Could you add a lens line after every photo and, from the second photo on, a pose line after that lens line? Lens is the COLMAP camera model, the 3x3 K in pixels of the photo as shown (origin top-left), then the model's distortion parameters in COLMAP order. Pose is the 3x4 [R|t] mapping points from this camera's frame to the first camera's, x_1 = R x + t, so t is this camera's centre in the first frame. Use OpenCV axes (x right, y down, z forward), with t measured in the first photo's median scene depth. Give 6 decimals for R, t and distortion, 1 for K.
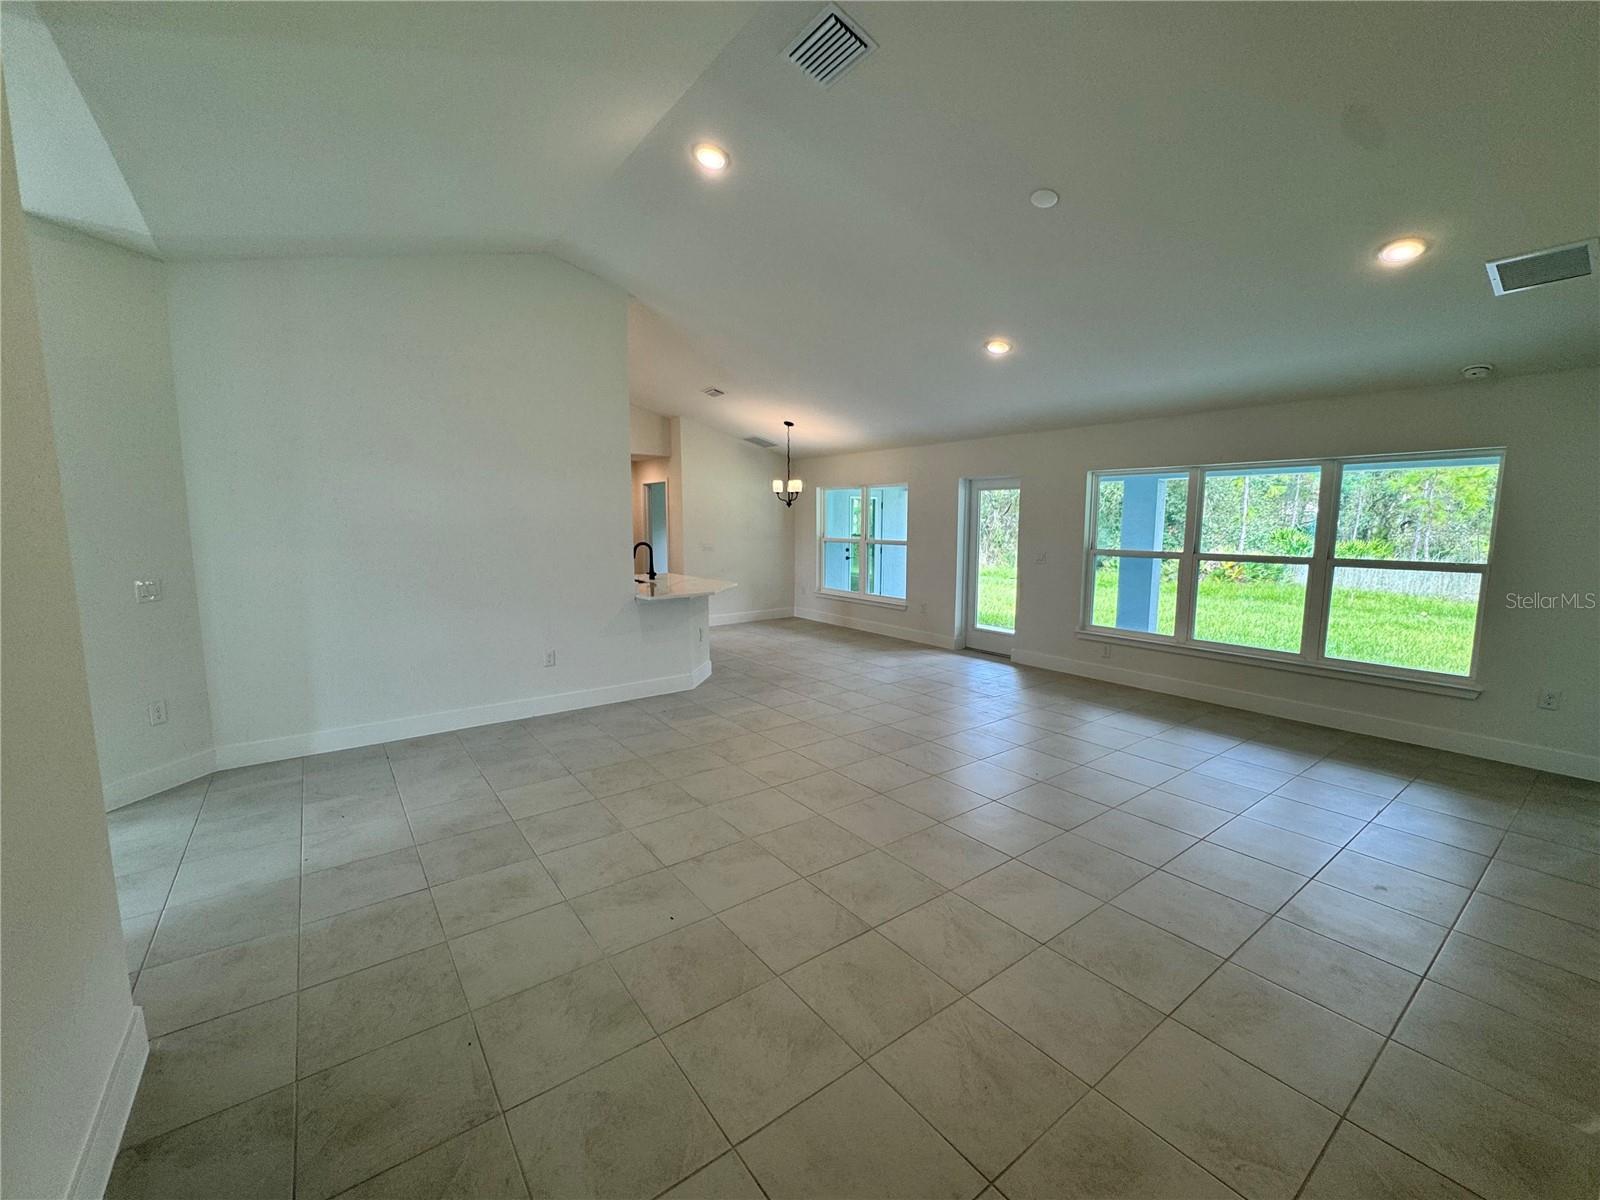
lens RADIAL K [[656.9, 0, 800.0], [0, 656.9, 600.0], [0, 0, 1]] dist [-0.000428, -0.000321]
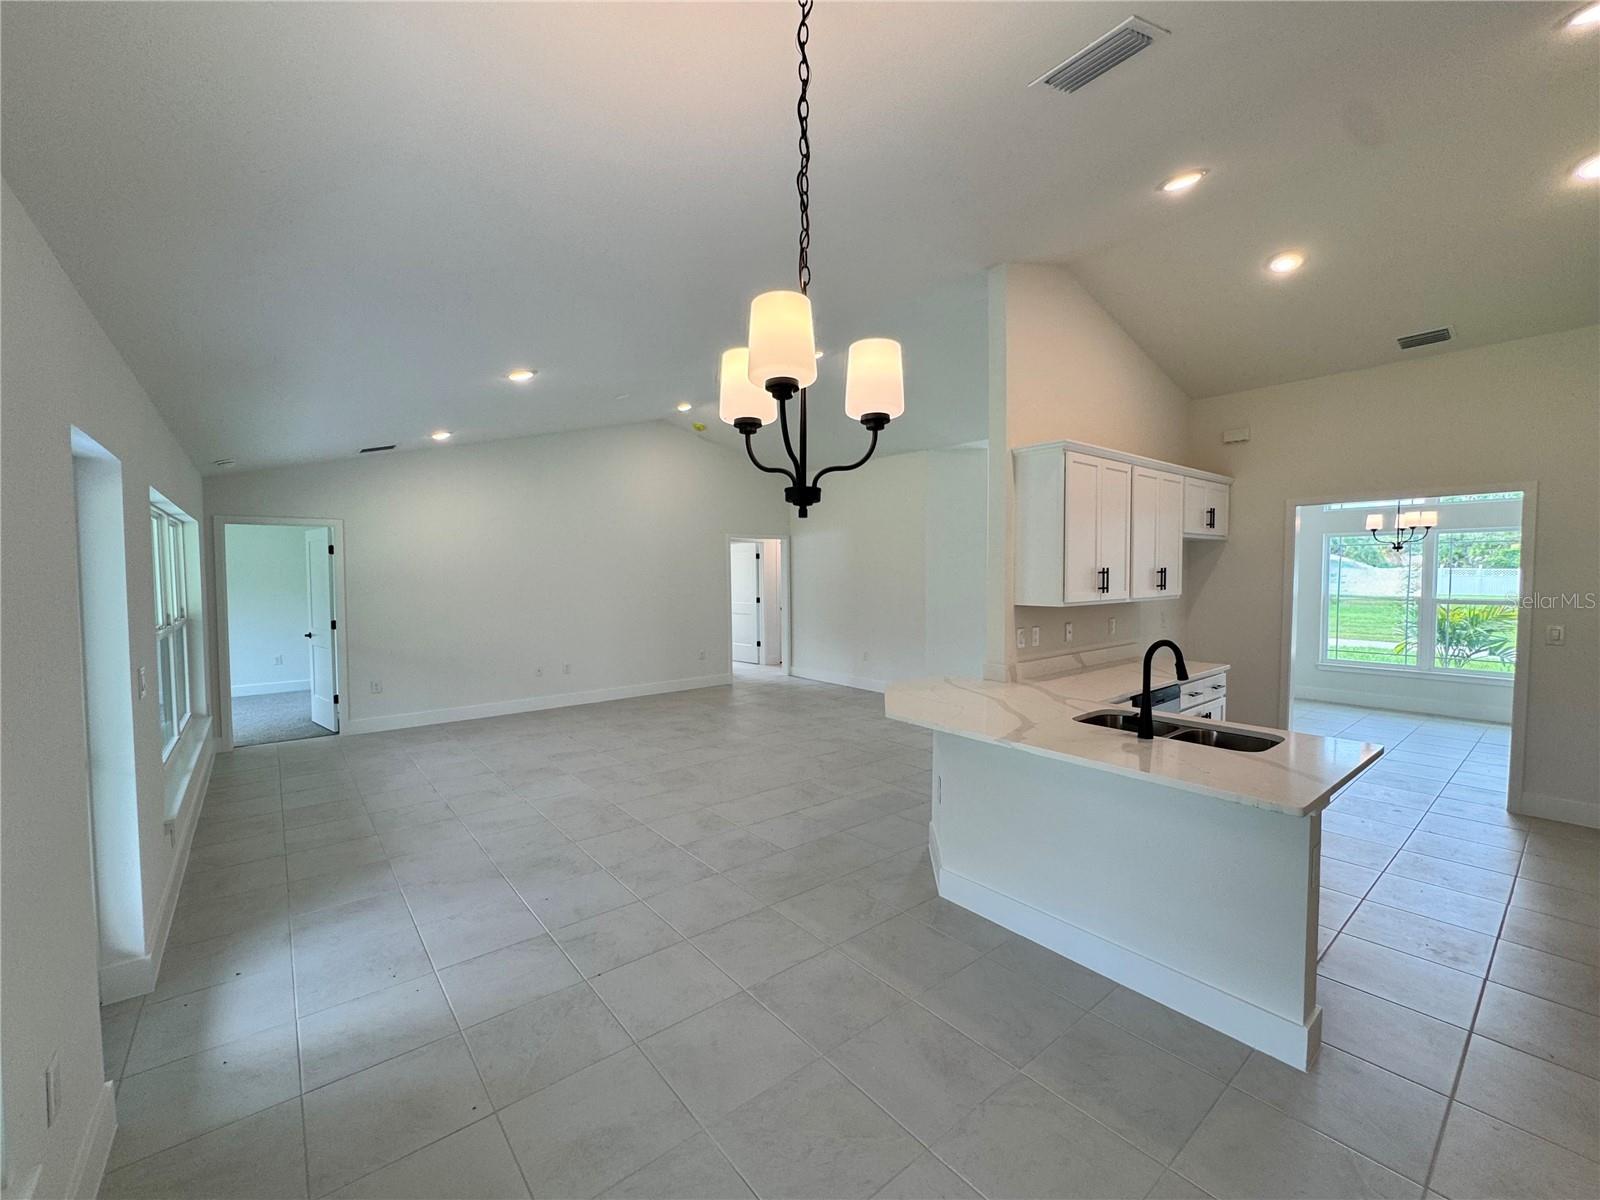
lens RADIAL K [[656.9, 0, 800.0], [0, 656.9, 600.0], [0, 0, 1]] dist [-0.000428, -0.000321]
pose [[-0.999000, 0.007145, -0.044133, -0.015208], [-0.000408, 0.985648, 0.168812, -0.234015], [0.044706, 0.168661, -0.984660, 1.830214]]
